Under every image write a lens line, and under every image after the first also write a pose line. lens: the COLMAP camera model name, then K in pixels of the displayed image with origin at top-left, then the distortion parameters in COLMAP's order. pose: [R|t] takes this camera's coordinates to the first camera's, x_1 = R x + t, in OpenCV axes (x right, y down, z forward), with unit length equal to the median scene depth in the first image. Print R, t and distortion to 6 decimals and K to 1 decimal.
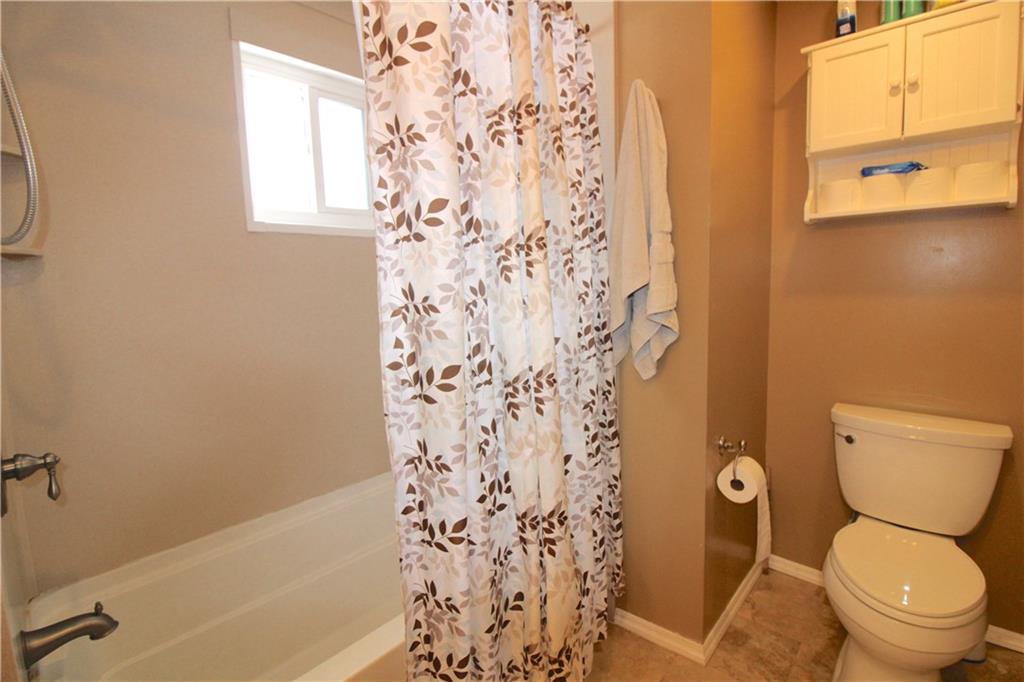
lens RADIAL K [[488.0, 0, 513.0], [0, 488.0, 337.8], [0, 0, 1]] dist [-0.005952, -0.008511]
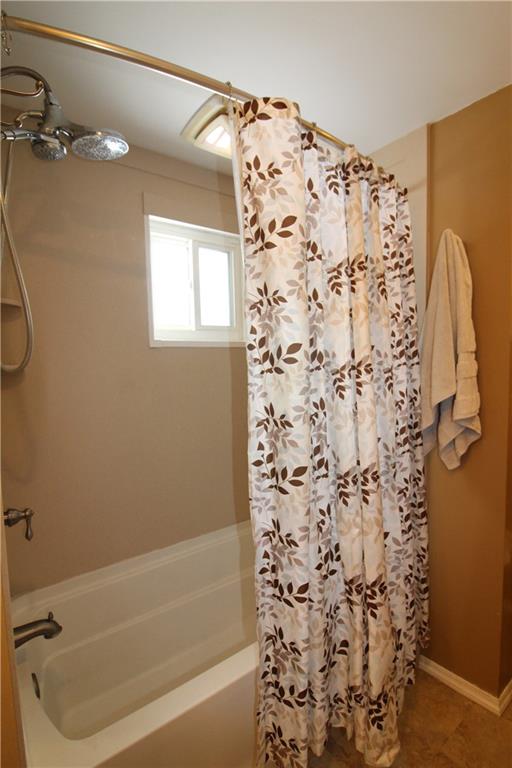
lens RADIAL K [[386.4, 0, 255.4], [0, 386.4, 383.7], [0, 0, 1]] dist [-0.005658, -0.005482]
pose [[0.983634, 0.021970, -0.178832, -0.053909], [-0.028060, 0.999107, -0.031594, -0.112979], [0.177978, 0.036095, 0.983372, -0.056739]]
